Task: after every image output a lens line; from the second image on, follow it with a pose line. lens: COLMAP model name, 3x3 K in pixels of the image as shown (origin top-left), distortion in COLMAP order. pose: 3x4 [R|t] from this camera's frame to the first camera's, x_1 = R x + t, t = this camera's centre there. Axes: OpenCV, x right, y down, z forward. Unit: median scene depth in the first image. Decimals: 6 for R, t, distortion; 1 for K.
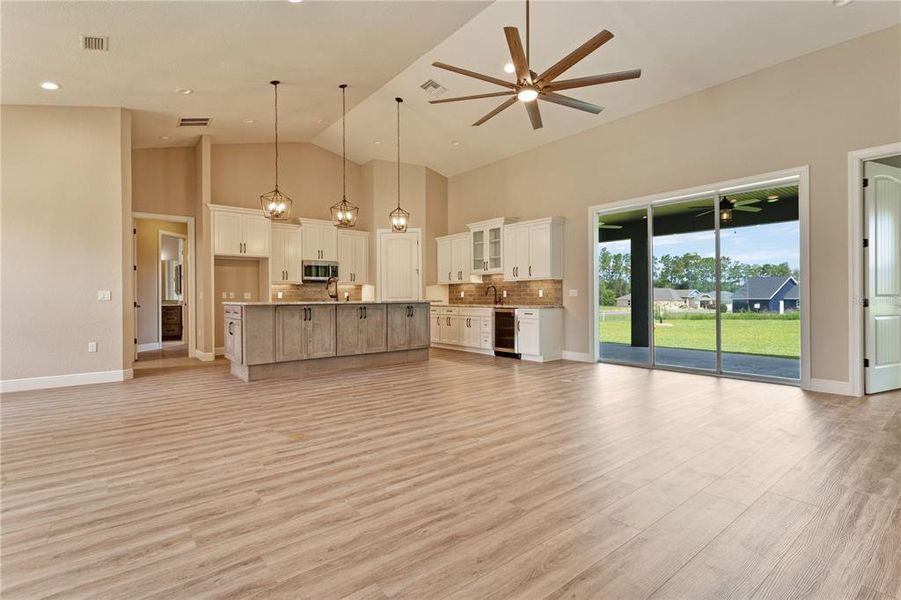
lens RADIAL K [[439.9, 0, 450.5], [0, 439.9, 300.0], [0, 0, 1]] dist [-0.003260, -0.000354]
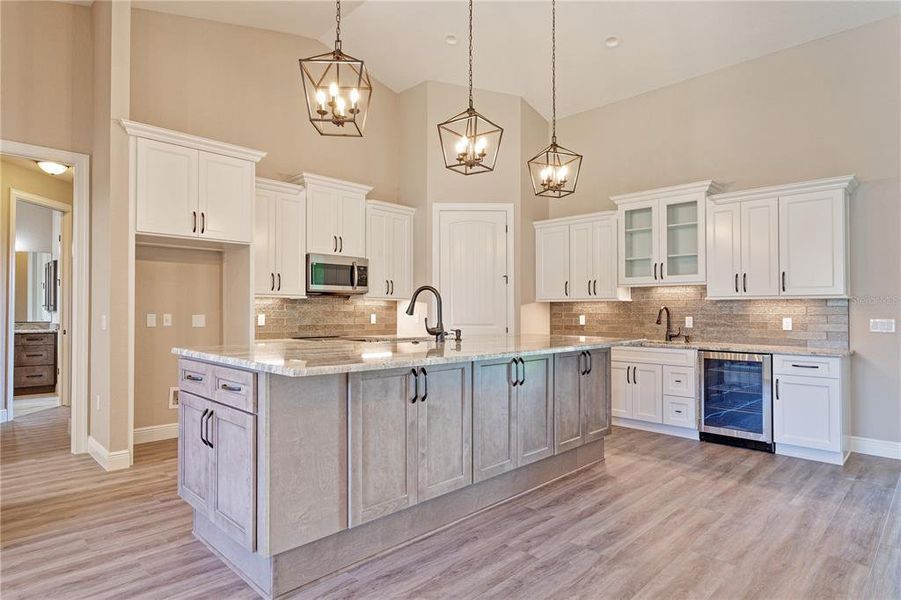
lens RADIAL K [[498.7, 0, 449.7], [0, 498.7, 309.7], [0, 0, 1]] dist [-0.001910, 0.000342]
pose [[0.993006, 0.010995, 0.117554, -0.251591], [-0.009955, 0.999906, -0.009436, -0.020390], [-0.117646, 0.008200, 0.993022, 0.411825]]
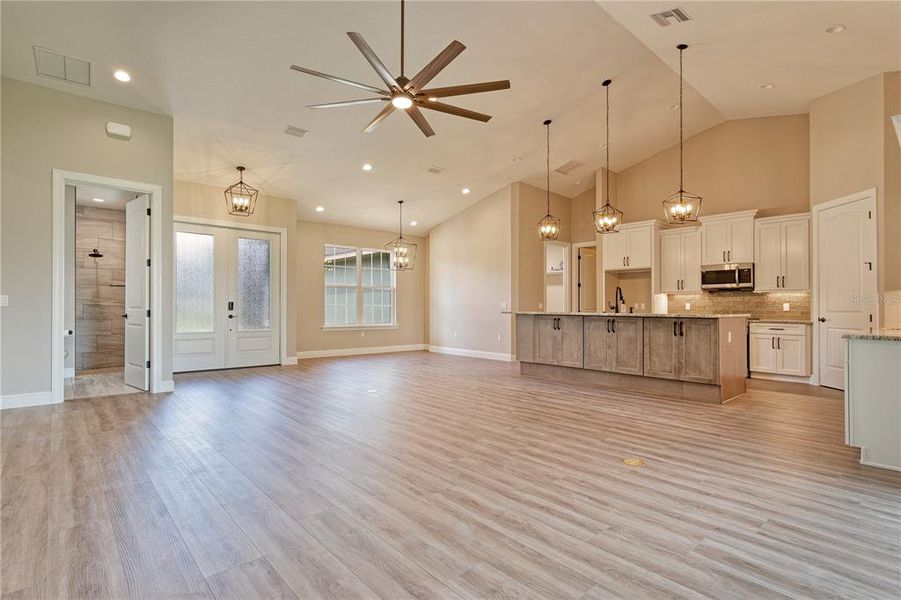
lens RADIAL K [[431.2, 0, 432.6], [0, 431.2, 303.7], [0, 0, 1]] dist [0.001975, 0.000441]
pose [[0.033523, -0.002247, -0.999435, 0.521893], [-0.012452, 0.999919, -0.002666, -0.007790], [0.999360, 0.012534, 0.033492, 0.472325]]
